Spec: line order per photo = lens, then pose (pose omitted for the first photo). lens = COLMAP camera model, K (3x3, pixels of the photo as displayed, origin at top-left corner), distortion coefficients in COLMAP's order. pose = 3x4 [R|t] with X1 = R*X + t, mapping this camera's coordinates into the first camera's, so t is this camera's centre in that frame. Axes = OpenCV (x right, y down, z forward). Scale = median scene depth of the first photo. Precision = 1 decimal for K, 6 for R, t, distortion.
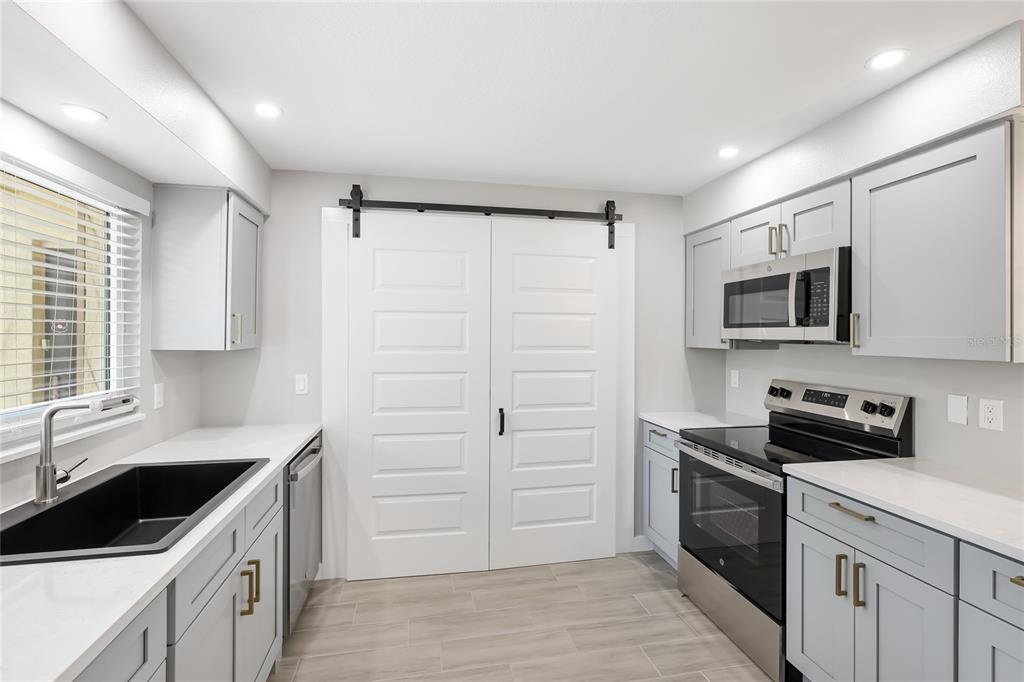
lens RADIAL K [[462.4, 0, 512.3], [0, 462.4, 335.4], [0, 0, 1]] dist [-0.002794, 0.001126]
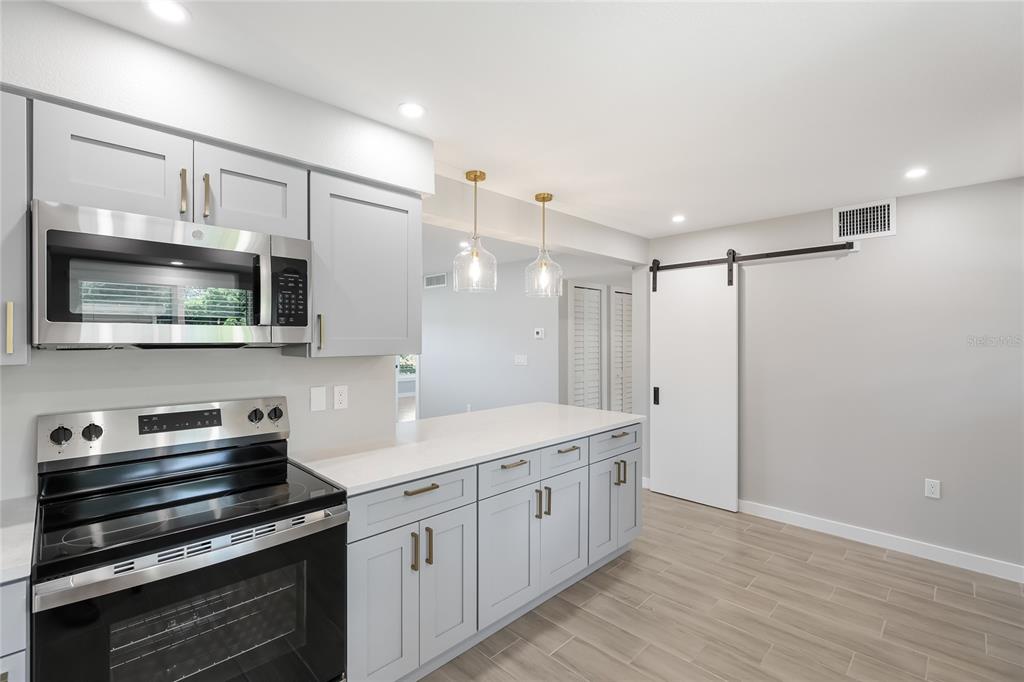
lens RADIAL K [[462.4, 0, 501.6], [0, 462.4, 342.9], [0, 0, 1]] dist [-0.002794, 0.001126]
pose [[-0.551198, -0.014775, 0.834244, -0.207411], [-0.004725, 0.999882, 0.014586, -0.002416], [-0.834361, 0.004098, -0.551203, 0.886650]]
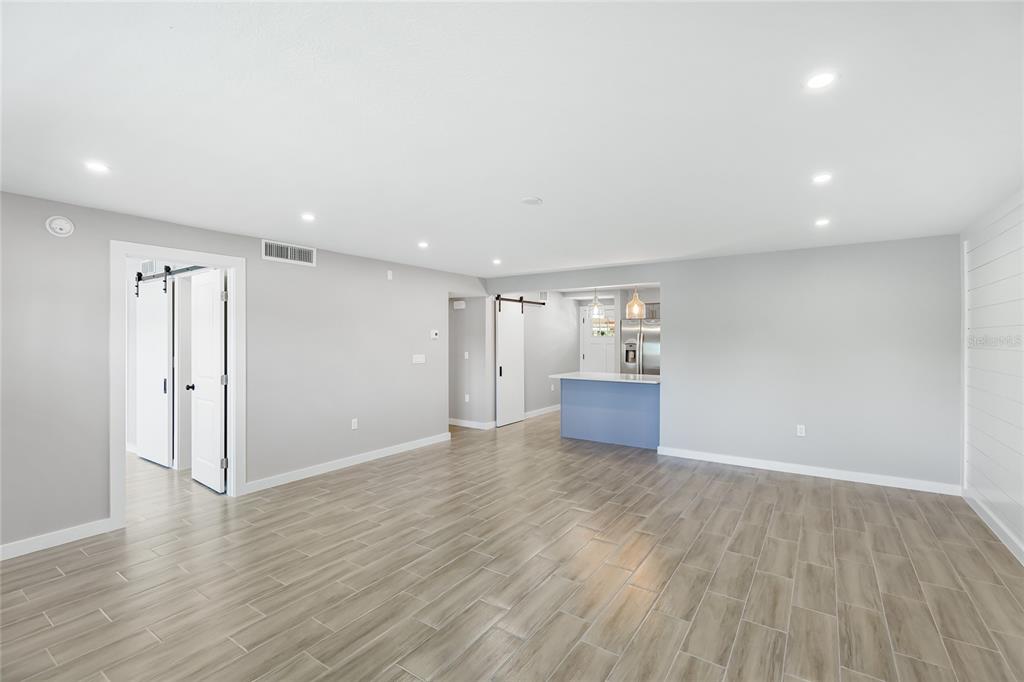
lens RADIAL K [[462.4, 0, 510.5], [0, 462.4, 335.9], [0, 0, 1]] dist [-0.002794, 0.001126]
pose [[-0.703144, -0.009051, -0.710990, 2.873158], [-0.003734, 0.999952, -0.009036, 0.011251], [0.711038, -0.003699, -0.703144, 1.580021]]
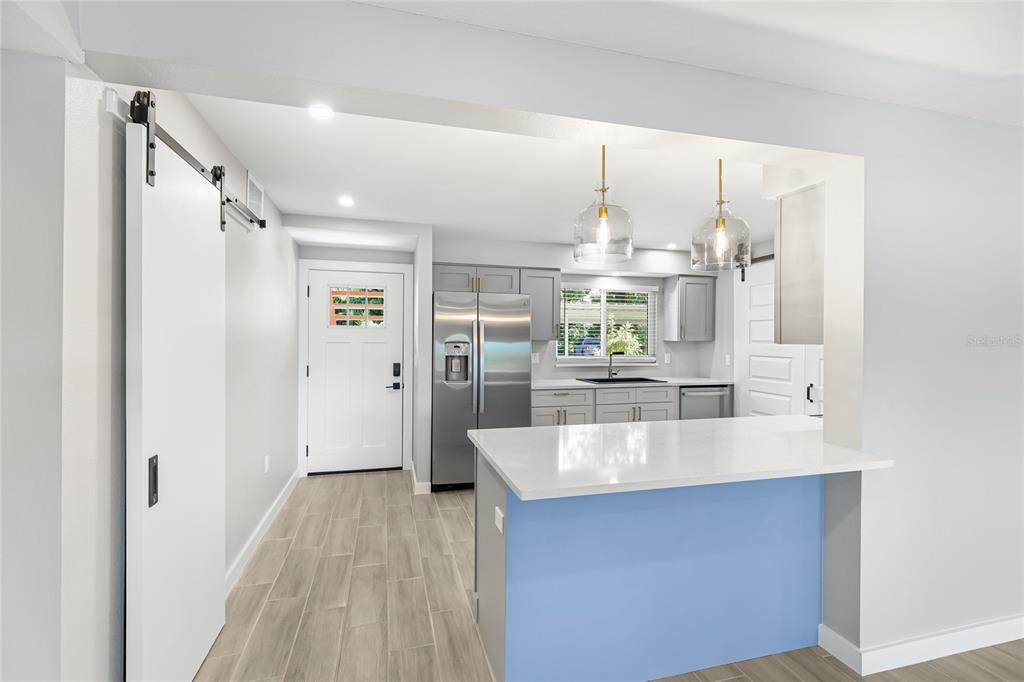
lens RADIAL K [[462.4, 0, 503.4], [0, 462.4, 340.8], [0, 0, 1]] dist [-0.002794, 0.001126]
pose [[0.071685, 0.002370, -0.997425, 1.486819], [-0.004055, 0.999990, 0.002085, 0.025176], [0.997419, 0.003895, 0.071694, -0.084871]]
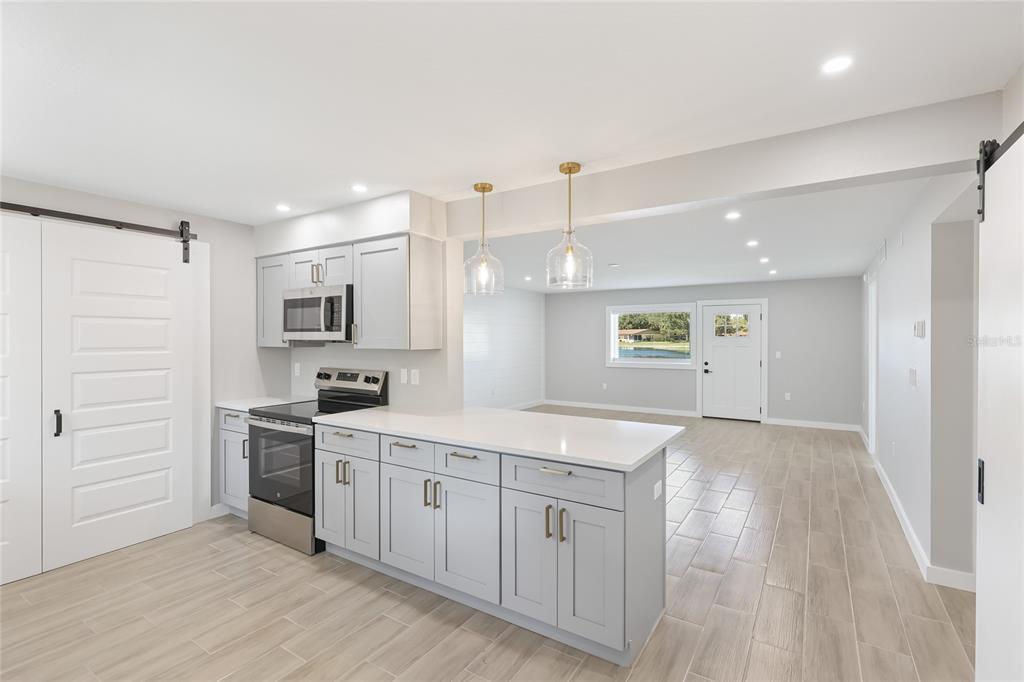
lens RADIAL K [[462.4, 0, 508.0], [0, 462.4, 339.8], [0, 0, 1]] dist [-0.002794, 0.001126]
pose [[0.691475, -0.007762, 0.722359, -0.077685], [0.003491, 0.999966, 0.007404, -0.000062], [-0.722392, -0.002598, 0.691479, -0.455367]]
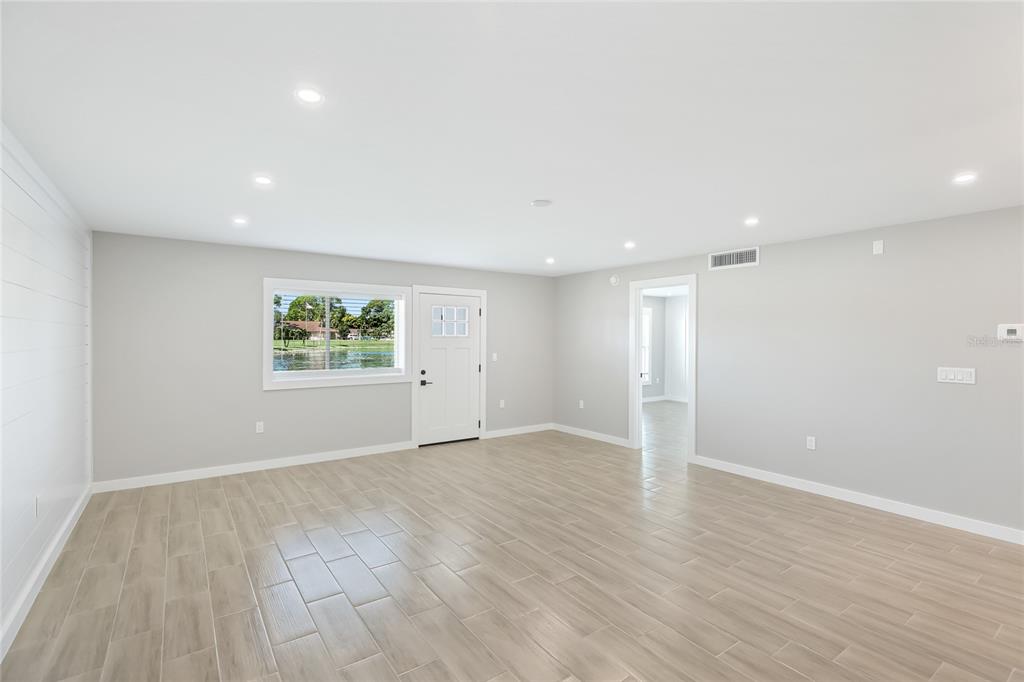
lens RADIAL K [[462.4, 0, 508.2], [0, 462.4, 342.3], [0, 0, 1]] dist [-0.002794, 0.001126]
pose [[-0.420820, -0.017776, 0.906970, 0.875399], [-0.007113, 0.999842, 0.016296, -0.000935], [-0.907116, 0.000407, -0.420880, 1.361145]]
